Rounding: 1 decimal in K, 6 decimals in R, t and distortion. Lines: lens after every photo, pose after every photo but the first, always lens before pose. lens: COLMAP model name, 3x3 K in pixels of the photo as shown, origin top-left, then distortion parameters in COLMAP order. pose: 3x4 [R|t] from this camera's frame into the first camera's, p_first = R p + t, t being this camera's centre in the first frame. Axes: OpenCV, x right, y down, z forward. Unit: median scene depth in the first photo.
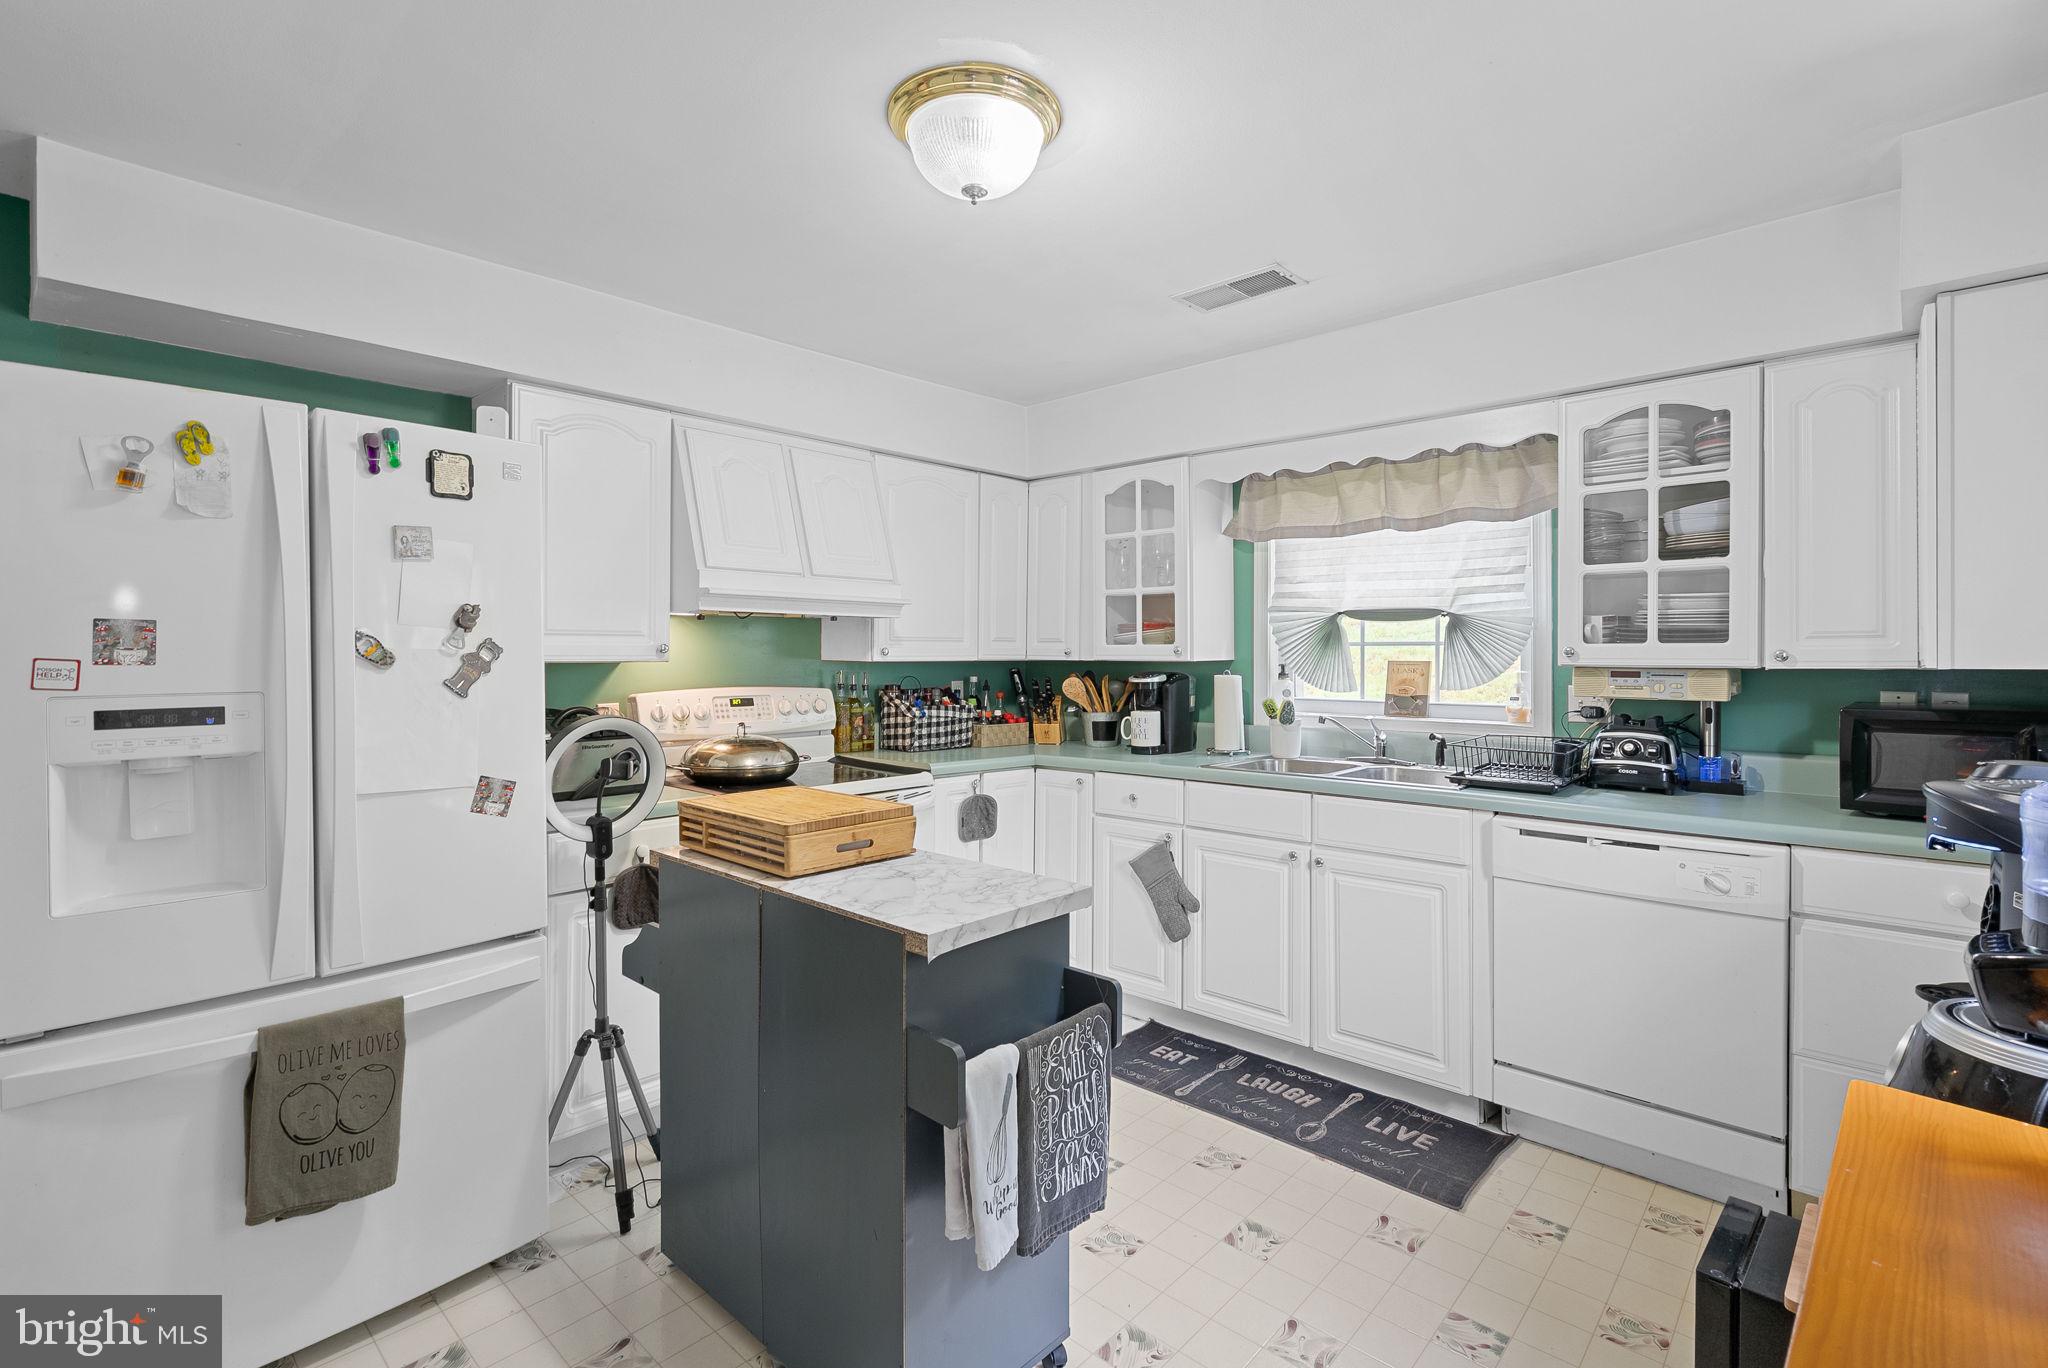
lens RADIAL K [[930.0, 0, 1022.4], [0, 930.0, 669.9], [0, 0, 1]] dist [0.002465, -0.000802]
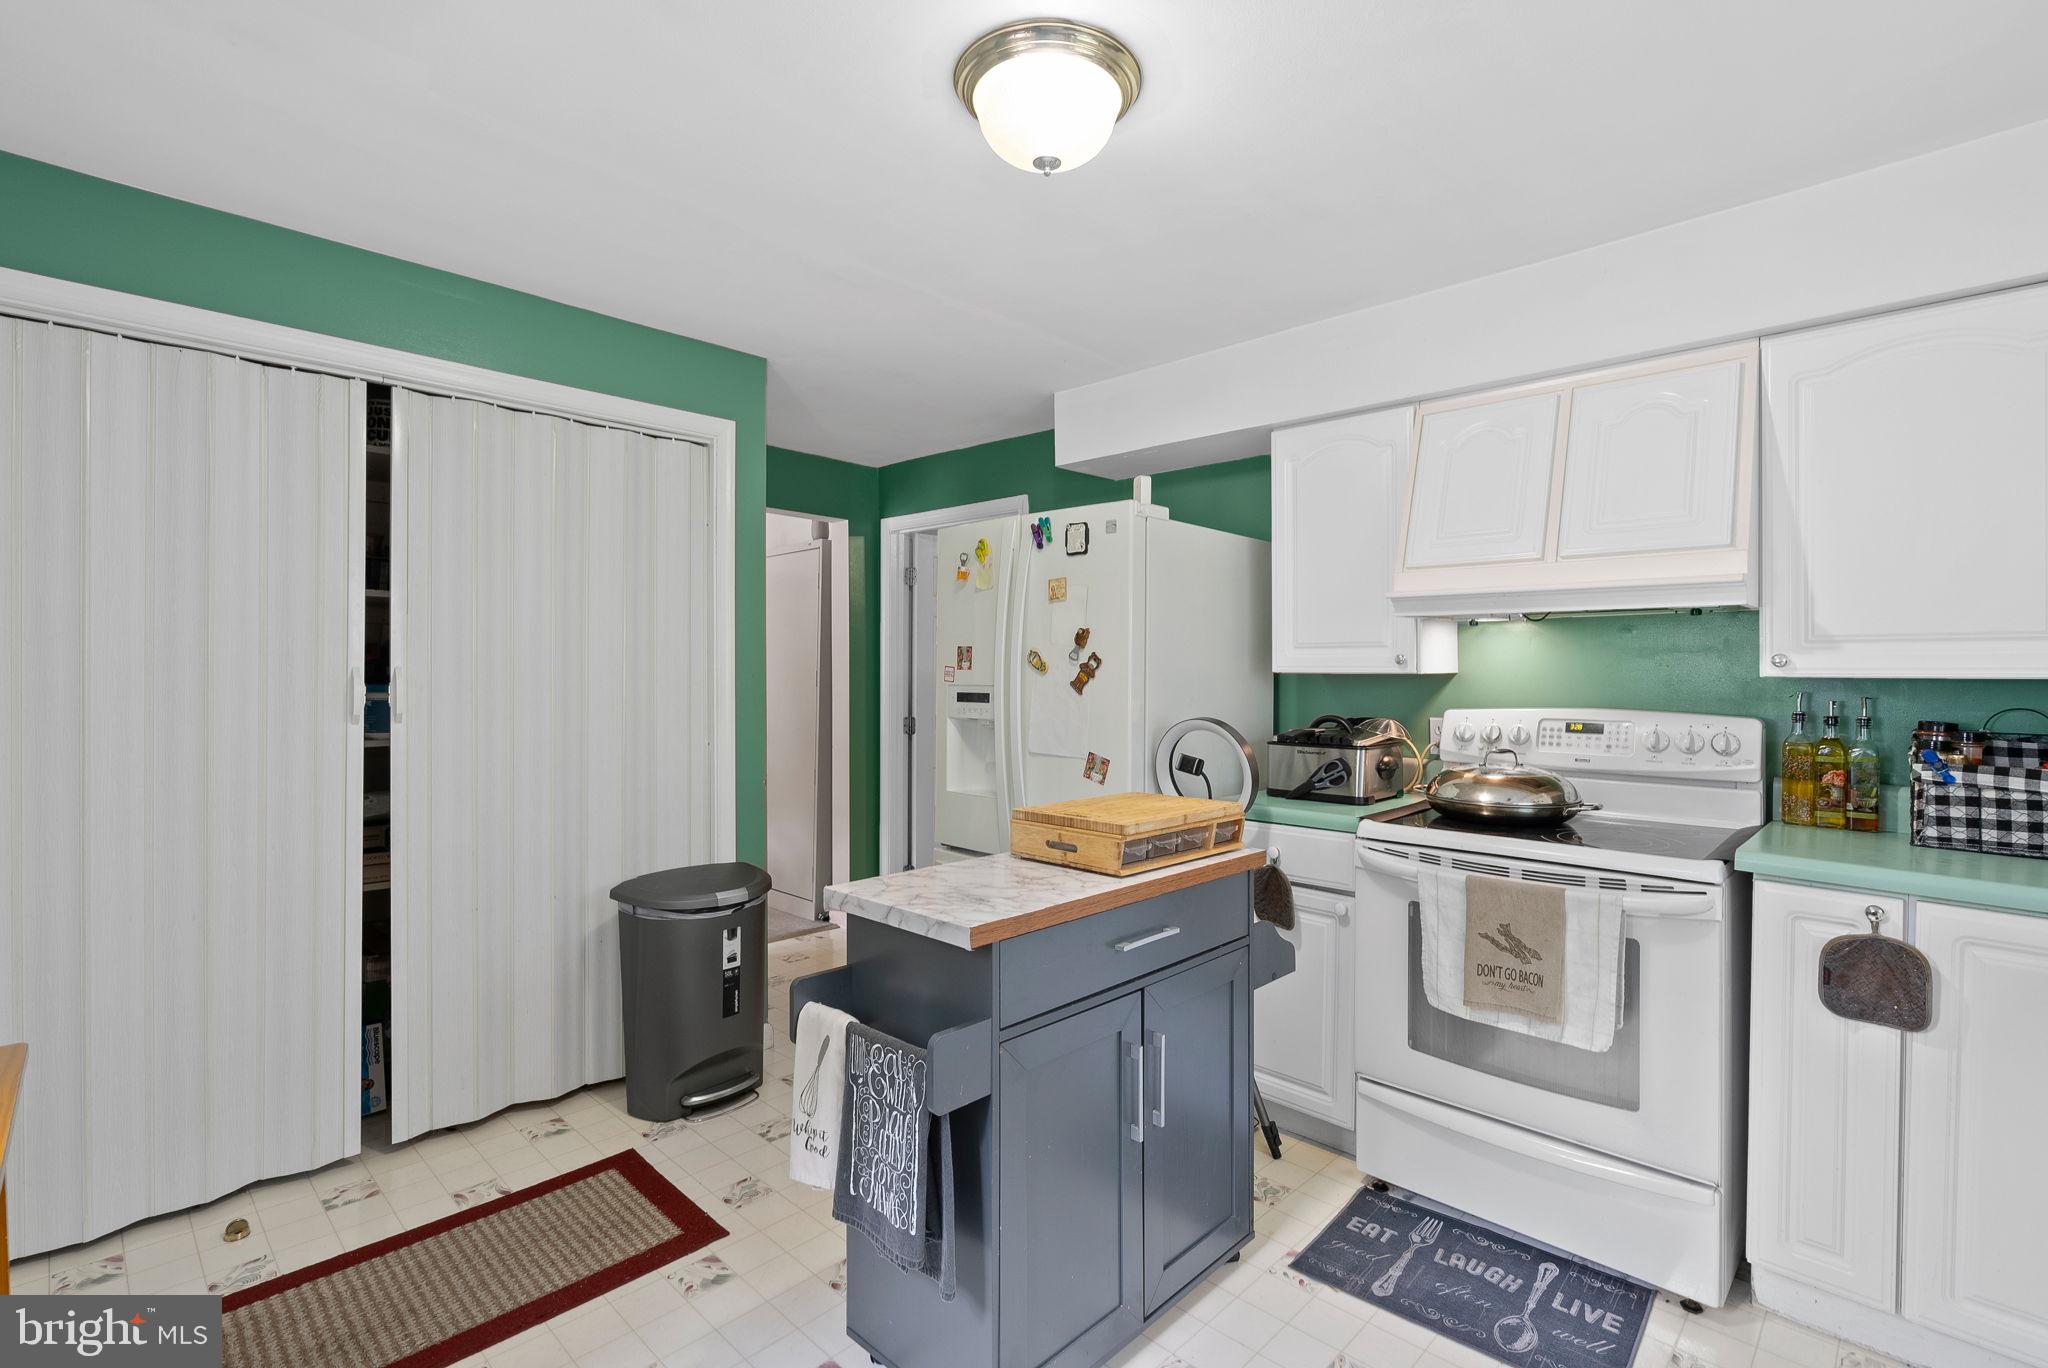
lens RADIAL K [[930.0, 0, 1022.0], [0, 930.0, 676.9], [0, 0, 1]] dist [0.002465, -0.000802]
pose [[0.002711, 0.006292, -0.999977, 0.808683], [-0.022100, 0.999736, 0.006230, -0.004101], [0.999752, 0.022083, 0.002849, 0.902497]]
